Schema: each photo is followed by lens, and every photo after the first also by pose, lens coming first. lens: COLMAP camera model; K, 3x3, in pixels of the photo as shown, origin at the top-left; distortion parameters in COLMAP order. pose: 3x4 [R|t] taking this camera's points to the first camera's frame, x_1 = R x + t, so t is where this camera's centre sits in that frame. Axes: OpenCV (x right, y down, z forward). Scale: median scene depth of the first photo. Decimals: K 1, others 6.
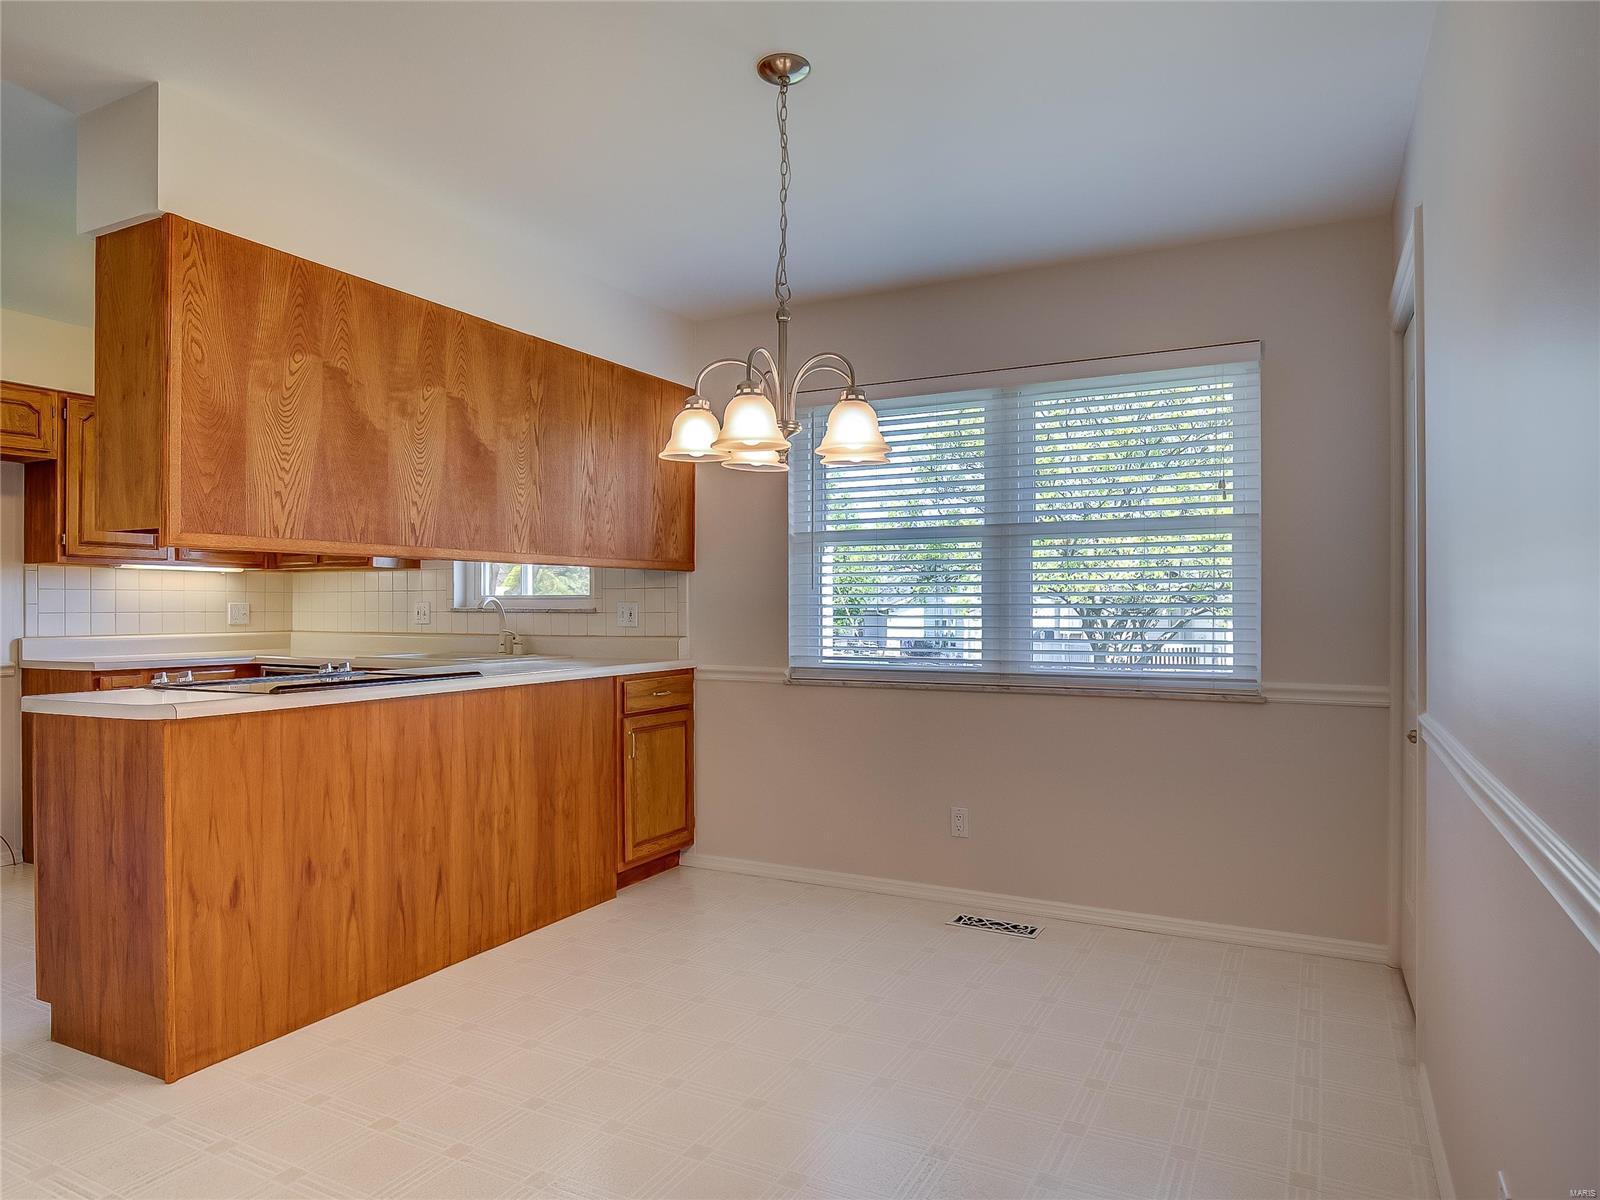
lens RADIAL K [[977.5, 0, 800.0], [0, 977.5, 600.0], [0, 0, 1]] dist [0.002946, -0.000234]
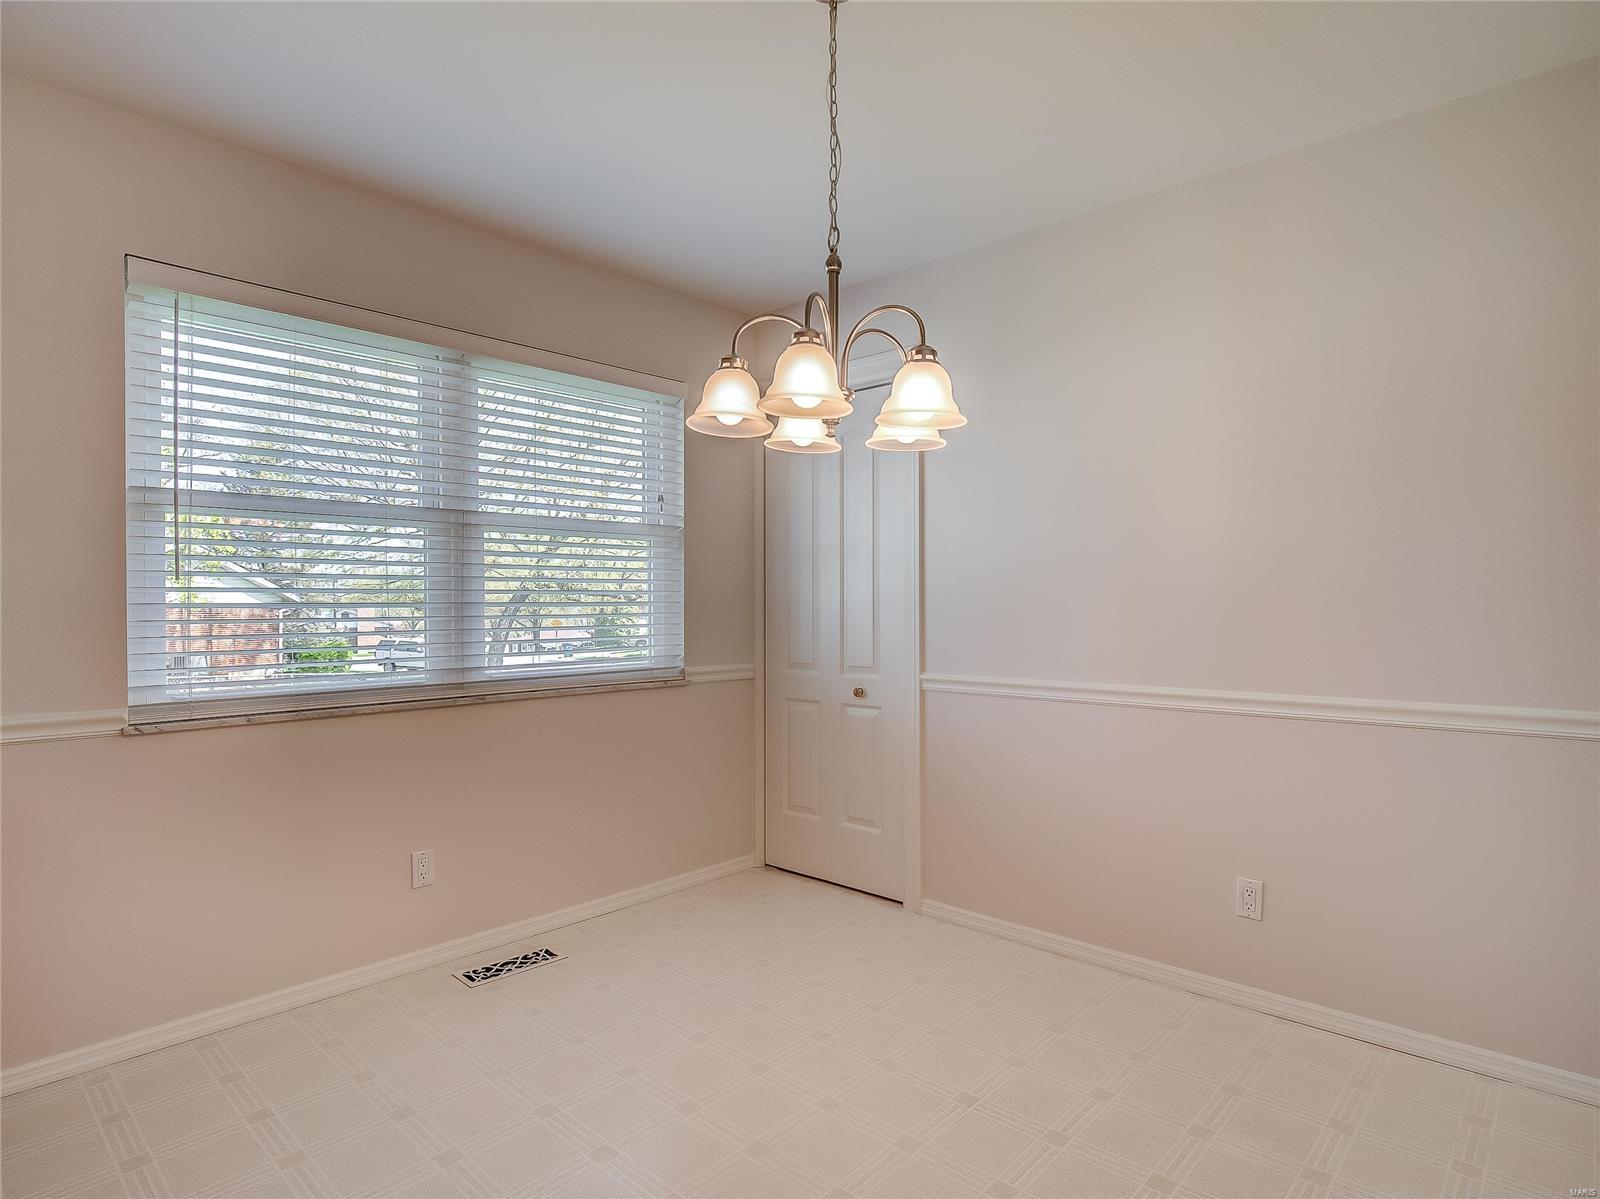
lens RADIAL K [[902.7, 0, 800.0], [0, 902.7, 599.5], [0, 0, 1]] dist [-0.001947, 0.000205]
pose [[0.255119, 0.005608, 0.966893, -0.519359], [-0.004614, 0.999979, -0.004583, 0.004516], [-0.966899, -0.003293, 0.255140, 0.535970]]
